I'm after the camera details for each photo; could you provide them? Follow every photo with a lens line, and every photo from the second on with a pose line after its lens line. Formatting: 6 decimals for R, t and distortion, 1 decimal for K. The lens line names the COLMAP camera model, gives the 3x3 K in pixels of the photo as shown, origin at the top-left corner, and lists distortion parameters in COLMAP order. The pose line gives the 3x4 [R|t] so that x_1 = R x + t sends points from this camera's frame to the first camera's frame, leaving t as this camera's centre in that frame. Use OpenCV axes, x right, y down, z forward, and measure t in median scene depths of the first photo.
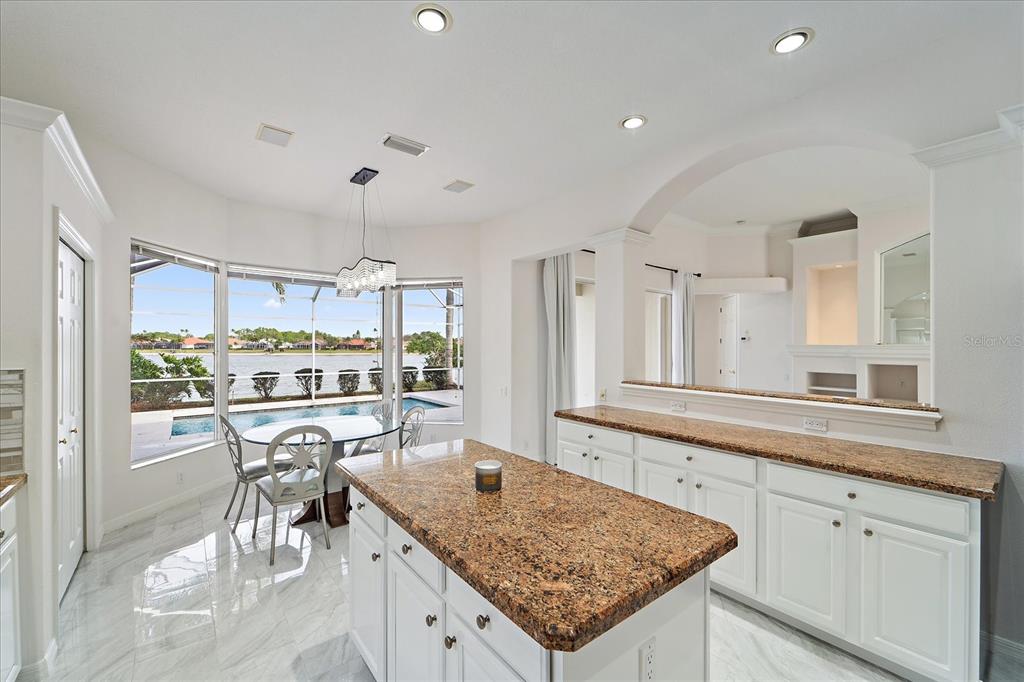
lens RADIAL K [[420.2, 0, 503.9], [0, 420.2, 344.8], [0, 0, 1]] dist [0.001302, 0.000451]
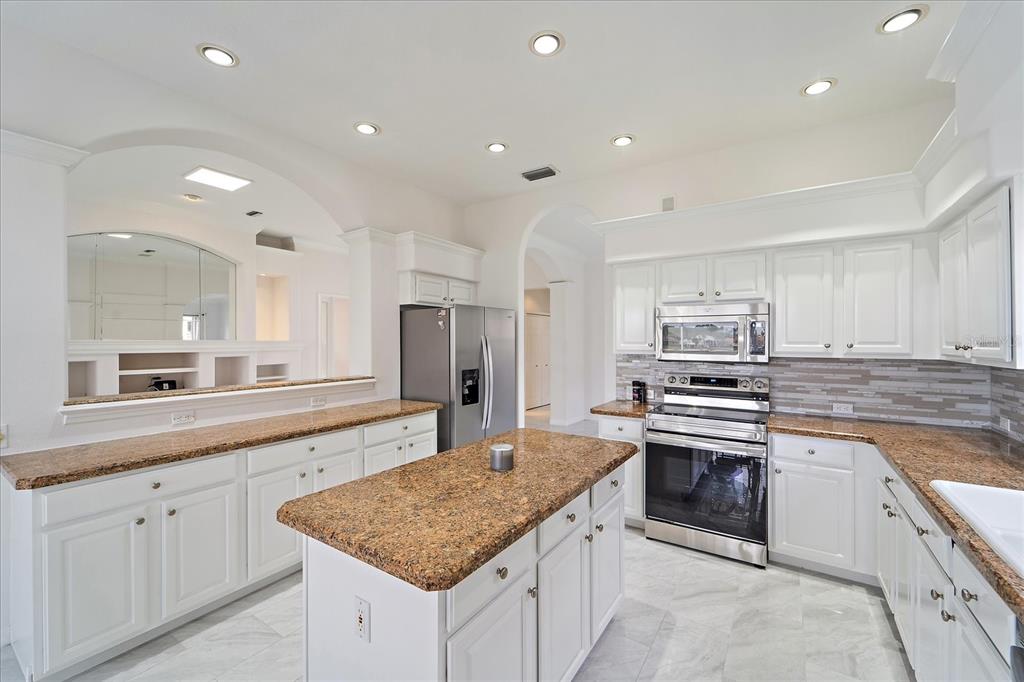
lens RADIAL K [[420.2, 0, 505.8], [0, 420.2, 340.9], [0, 0, 1]] dist [0.001302, 0.000451]
pose [[-0.316400, -0.005498, 0.948610, -0.638149], [-0.000260, 0.999984, 0.005709, -0.009085], [-0.948626, 0.001559, -0.316396, 0.763150]]
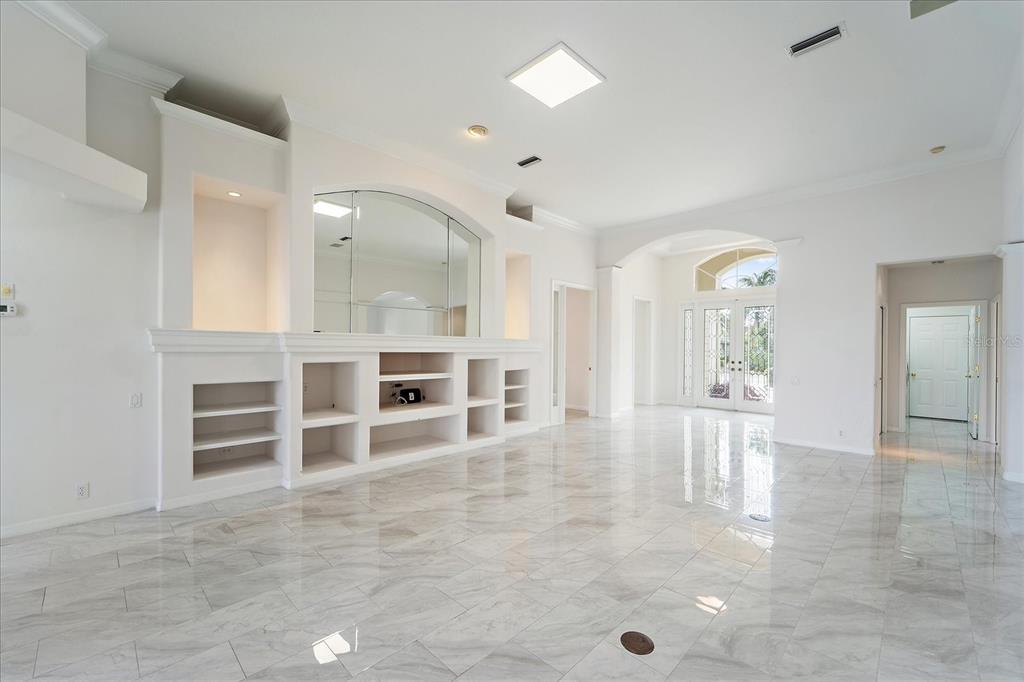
lens RADIAL K [[420.2, 0, 507.6], [0, 420.2, 343.8], [0, 0, 1]] dist [0.001302, 0.000451]
pose [[-0.126662, -0.002409, 0.991943, 0.441971], [-0.009282, 0.999956, 0.001243, 0.030953], [-0.991902, -0.009050, -0.126679, 1.715896]]
